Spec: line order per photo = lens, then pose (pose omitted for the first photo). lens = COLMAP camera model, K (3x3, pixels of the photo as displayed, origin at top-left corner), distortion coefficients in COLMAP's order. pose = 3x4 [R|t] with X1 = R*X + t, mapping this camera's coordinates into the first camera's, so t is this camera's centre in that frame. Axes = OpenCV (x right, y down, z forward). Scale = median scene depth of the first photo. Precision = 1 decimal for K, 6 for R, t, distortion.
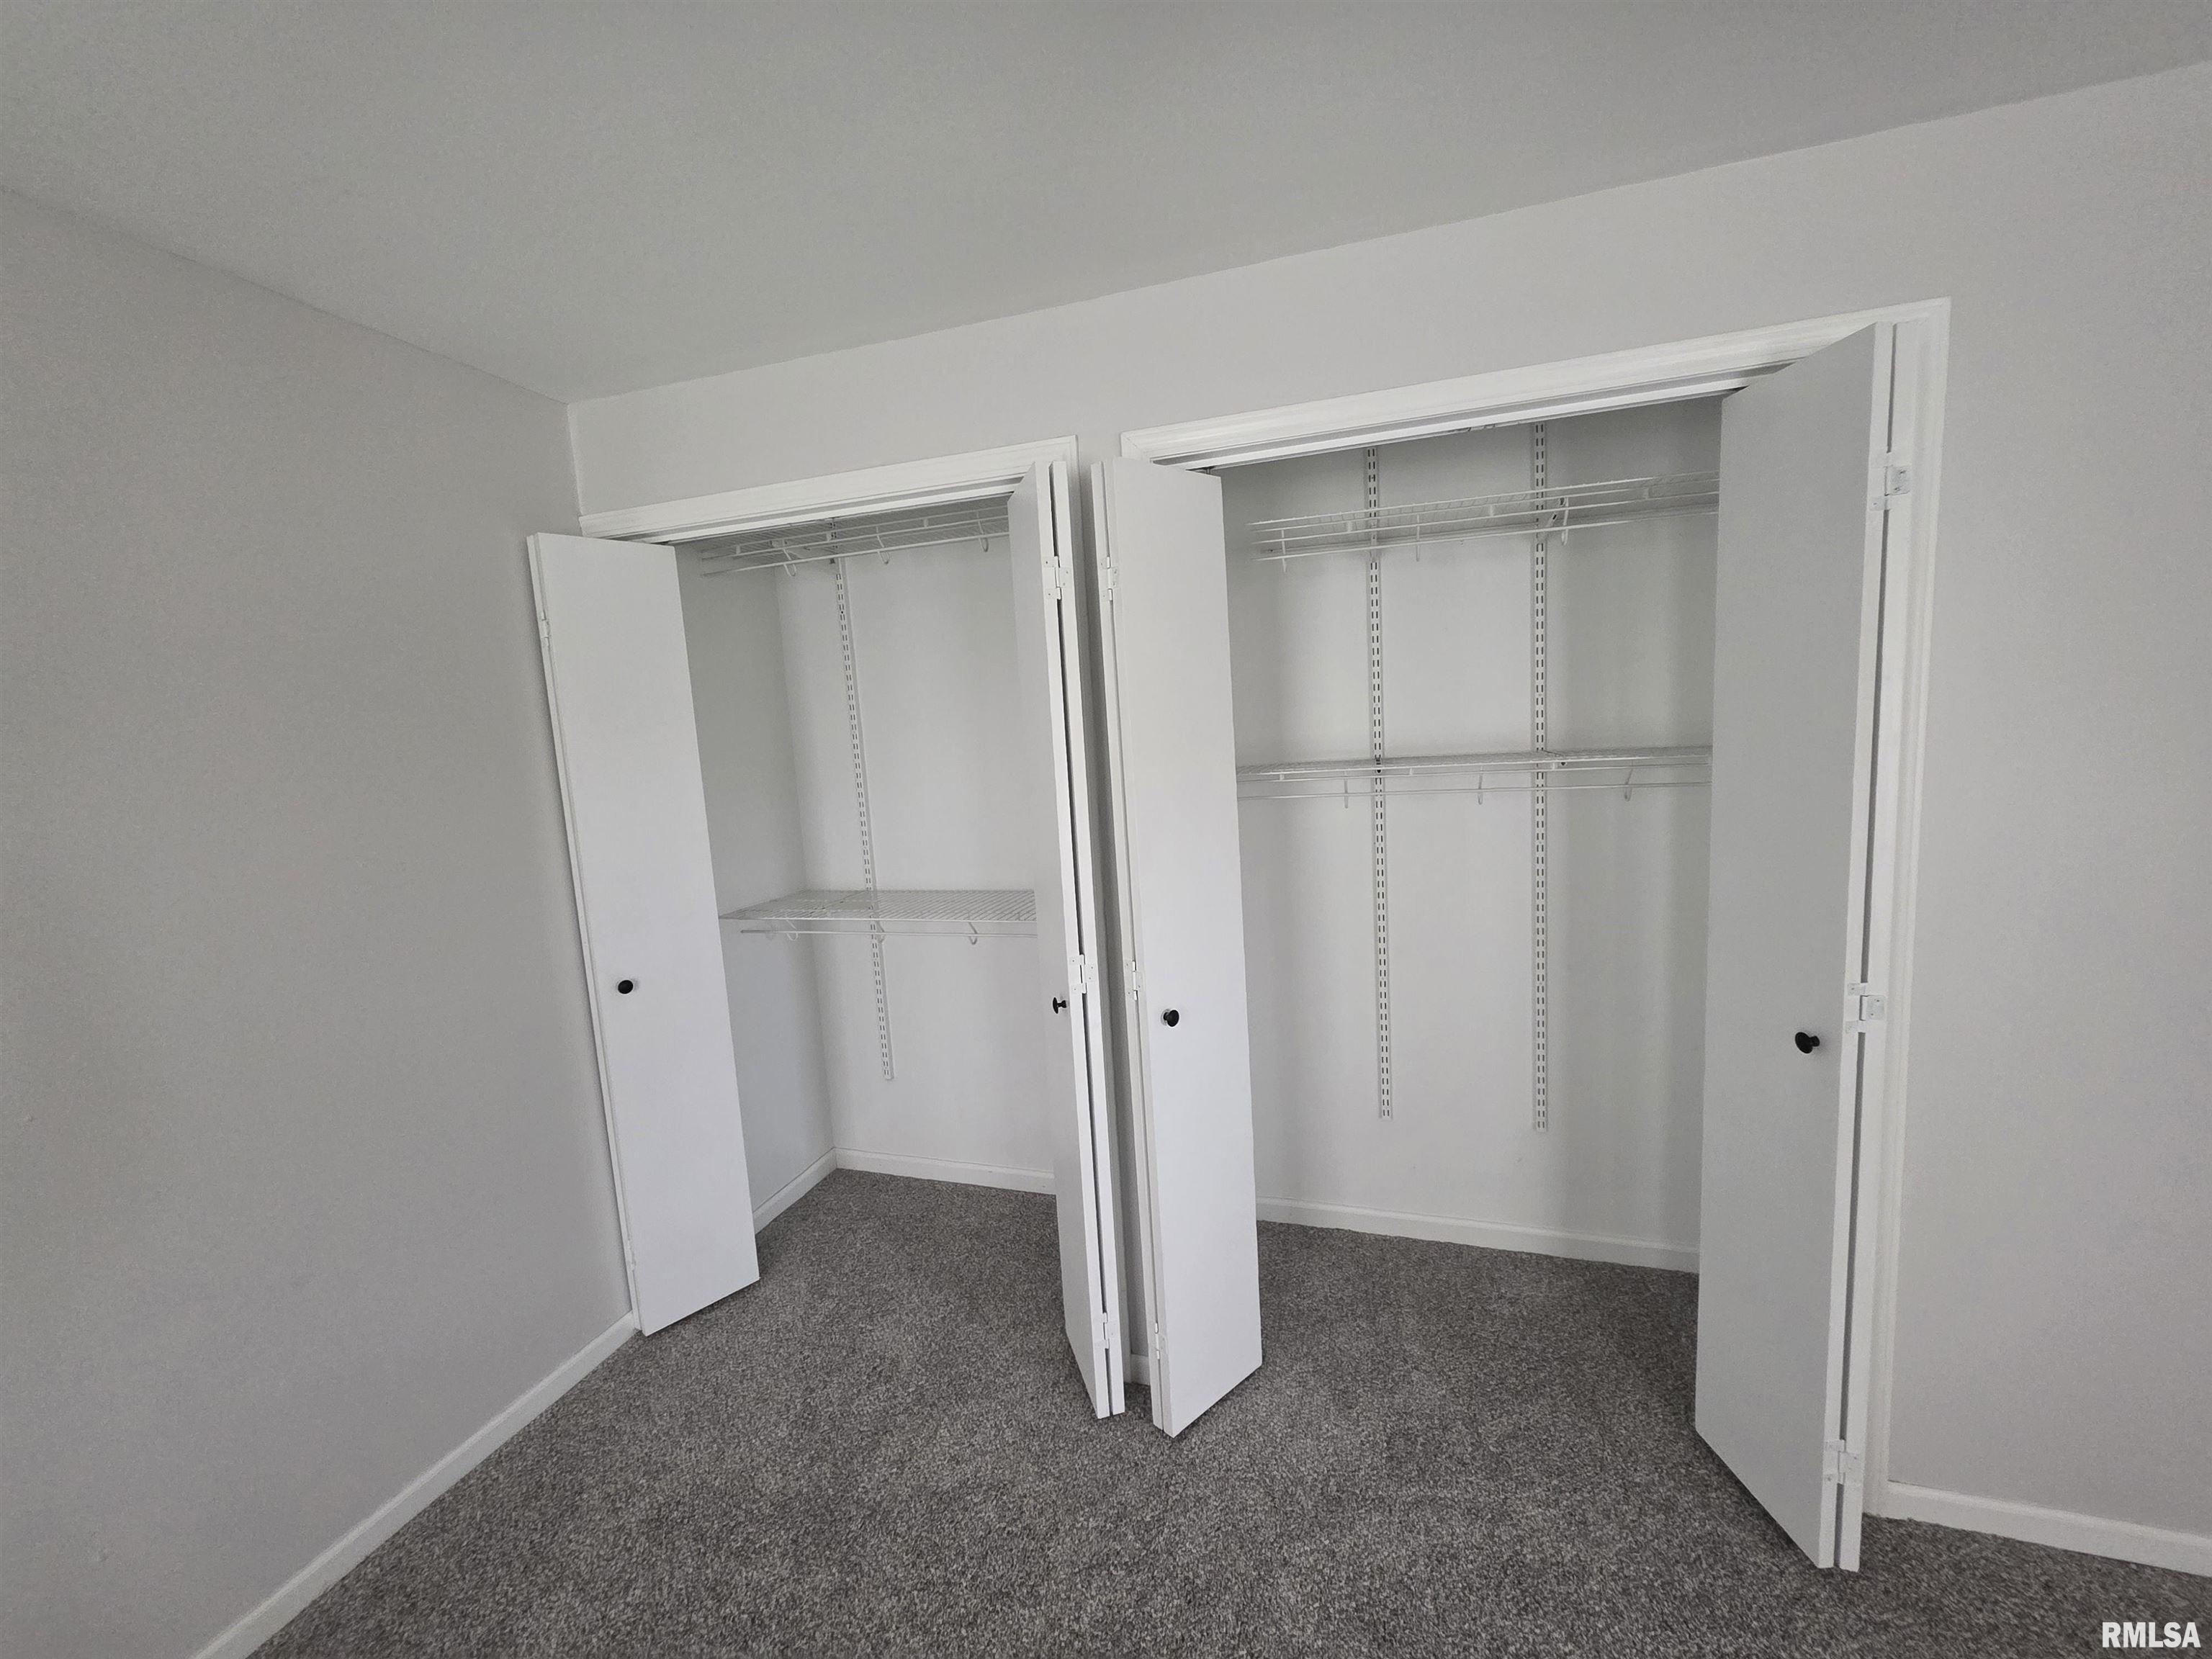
lens RADIAL K [[887.3, 0, 1108.0], [0, 887.3, 837.4], [0, 0, 1]] dist [0.006184, -0.000201]
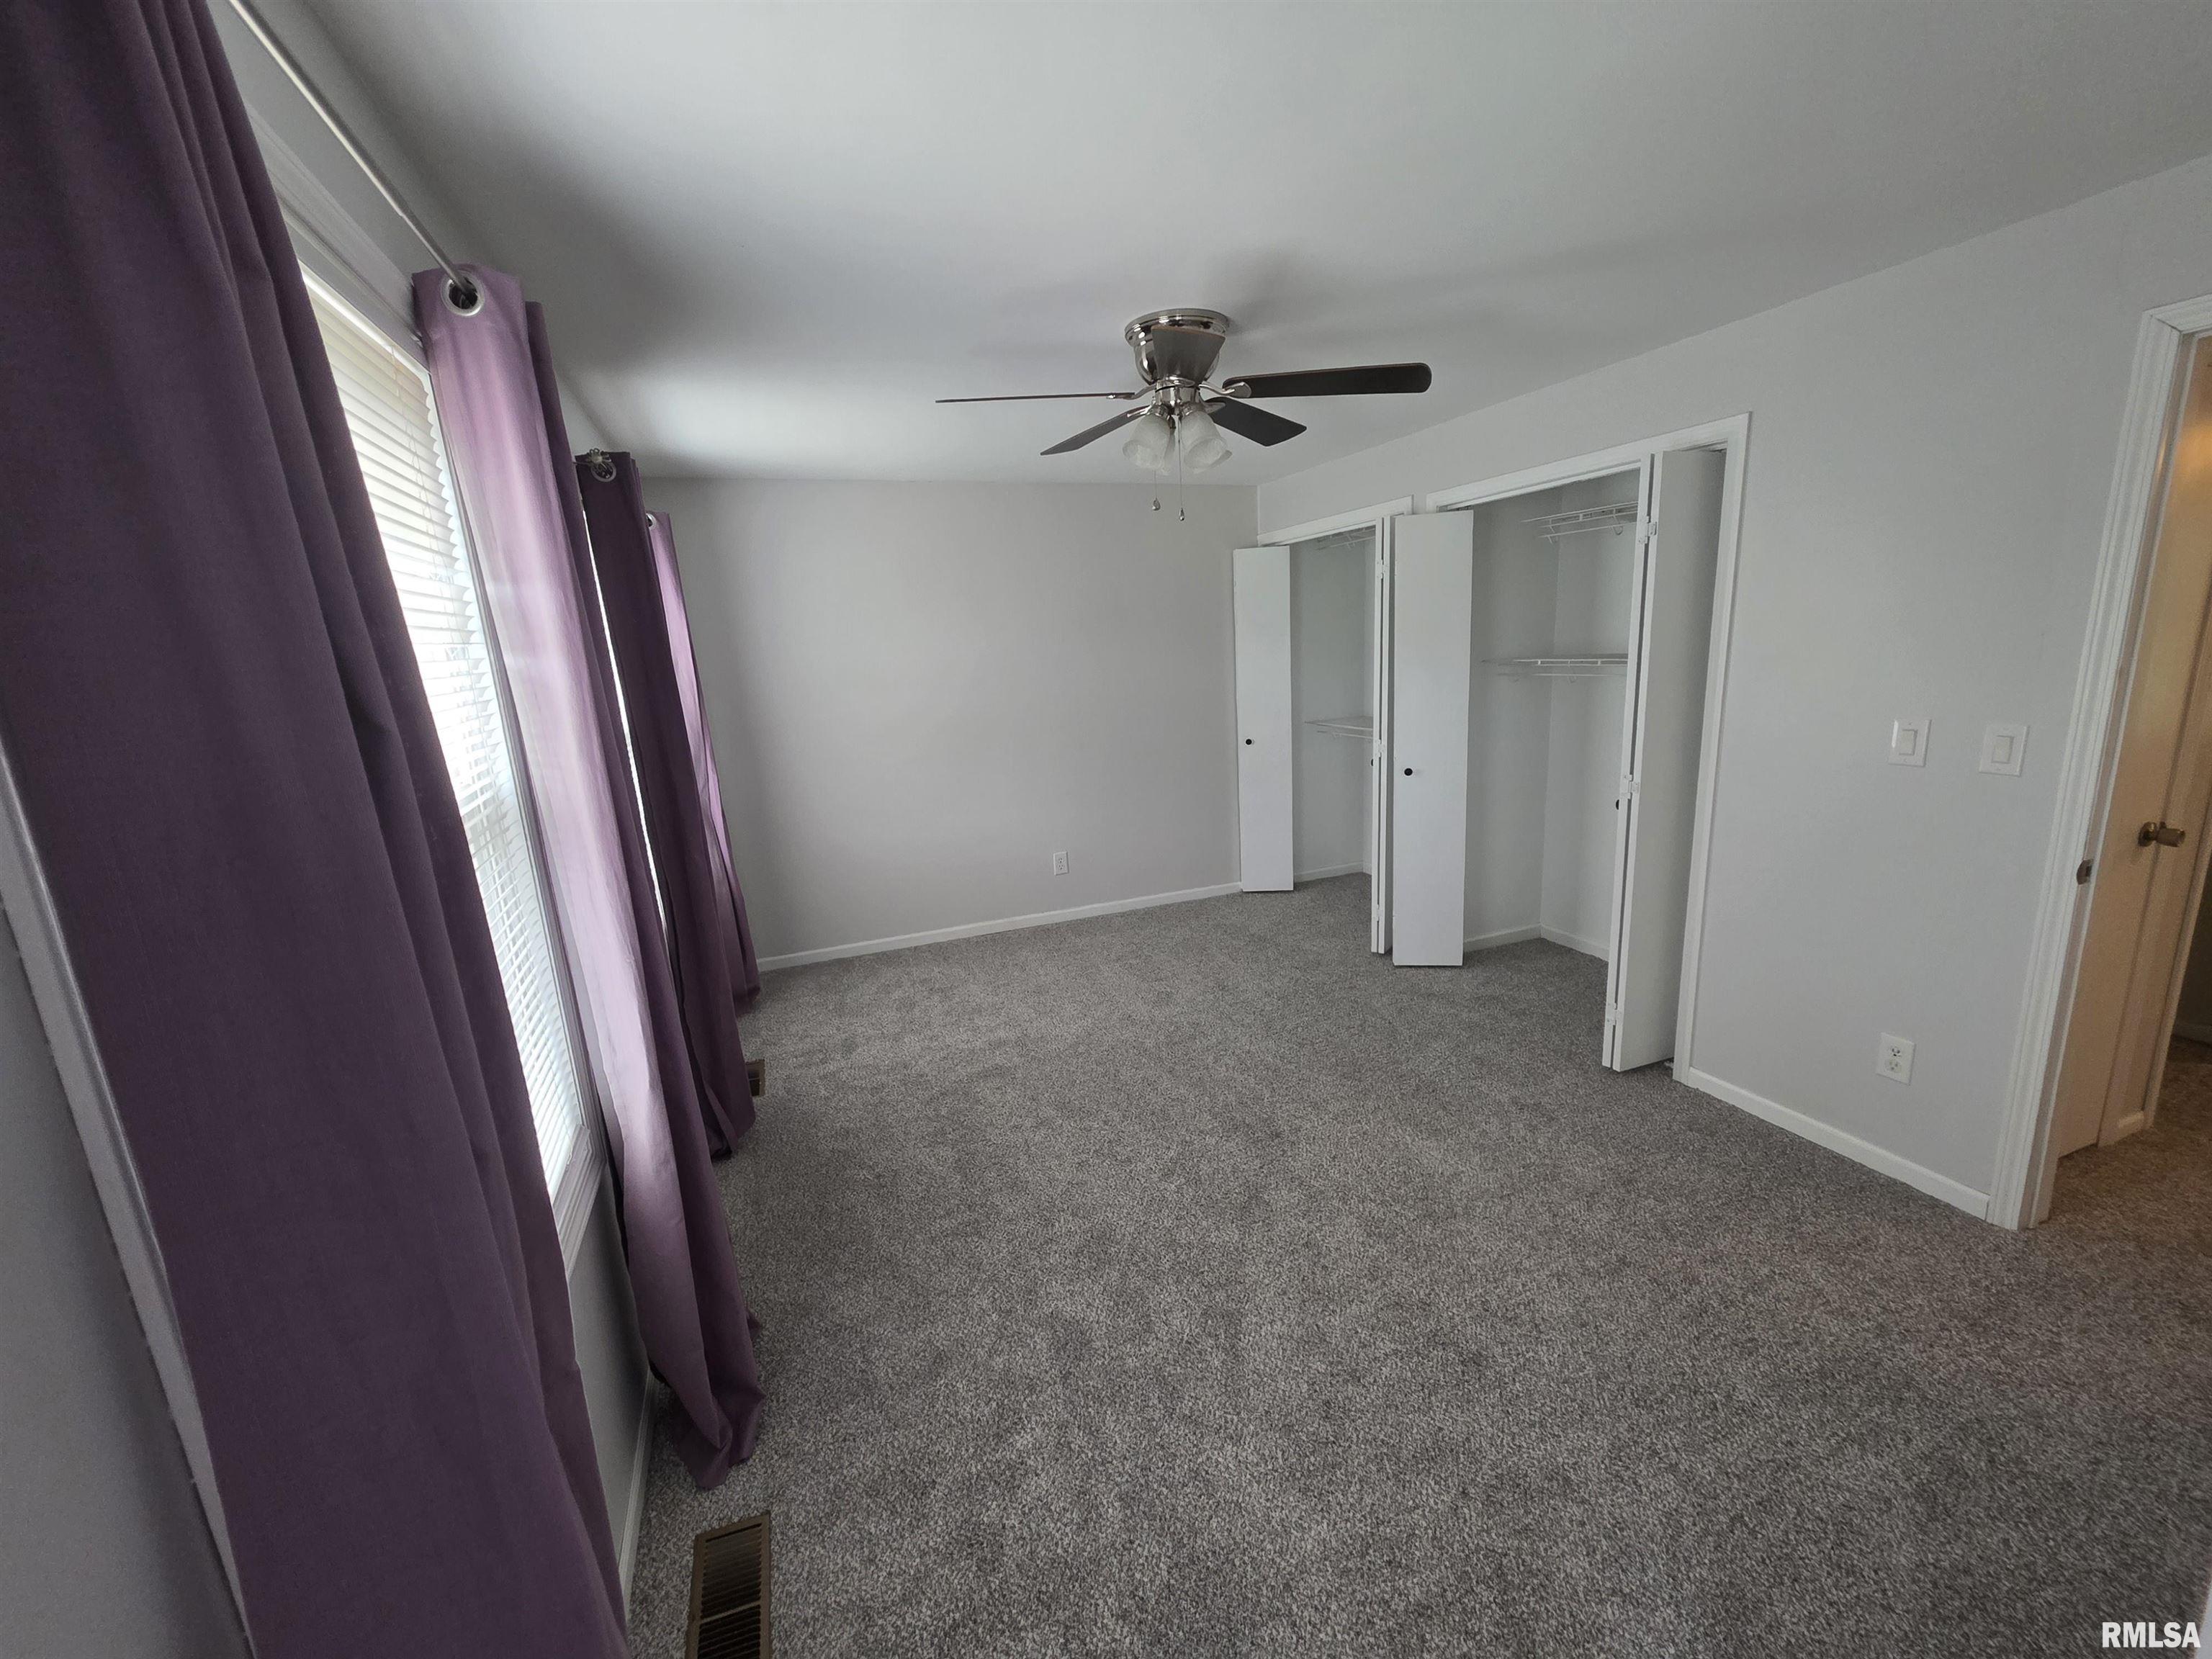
lens RADIAL K [[887.3, 0, 1108.0], [0, 887.3, 837.4], [0, 0, 1]] dist [0.006184, -0.000201]
pose [[0.620376, 0.190254, -0.760879, 1.129612], [-0.075146, 0.980088, 0.183796, 0.010803], [0.780697, -0.056845, 0.622319, -0.824079]]
